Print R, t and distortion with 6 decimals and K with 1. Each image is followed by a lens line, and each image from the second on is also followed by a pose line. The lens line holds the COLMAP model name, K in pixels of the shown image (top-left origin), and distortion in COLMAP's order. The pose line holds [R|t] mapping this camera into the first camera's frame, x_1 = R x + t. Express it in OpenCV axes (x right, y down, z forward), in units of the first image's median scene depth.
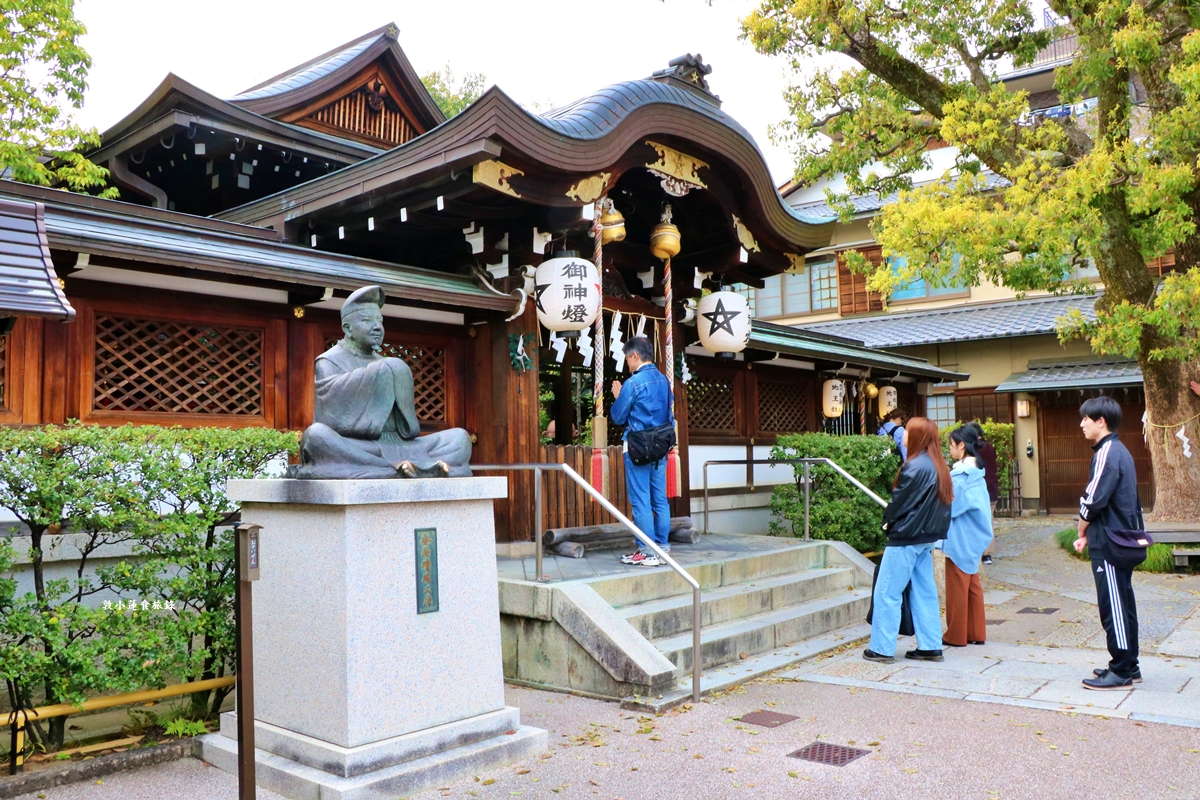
lens RADIAL K [[986.8, 0, 600.0], [0, 986.8, 400.0], [0, 0, 1]] dist [-0.192086, 0.141636]
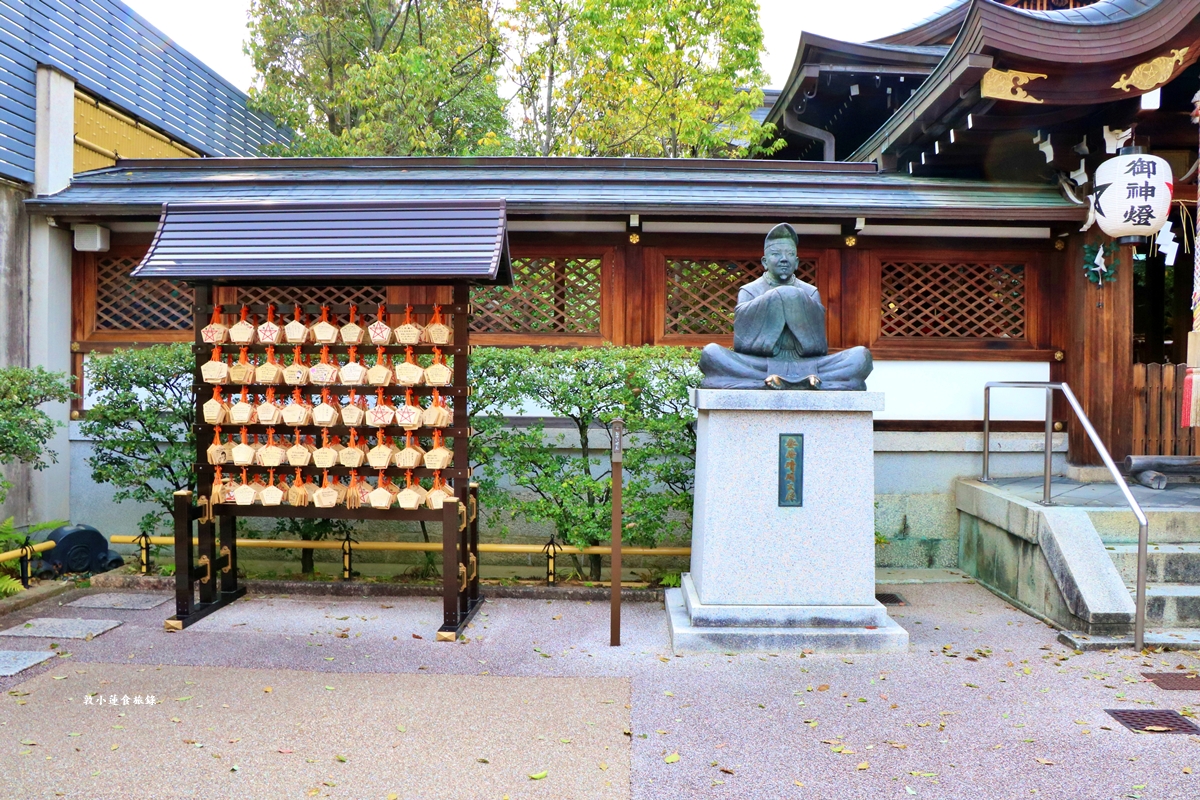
lens RADIAL K [[1032.3, 0, 600.0], [0, 1032.3, 400.0], [0, 0, 1]] dist [-0.192173, 0.171572]
pose [[0.618340, 0.034167, -0.785167, 0.417032], [0.031625, 0.997164, 0.068298, 0.001268], [0.785274, -0.067062, 0.615506, 0.052920]]
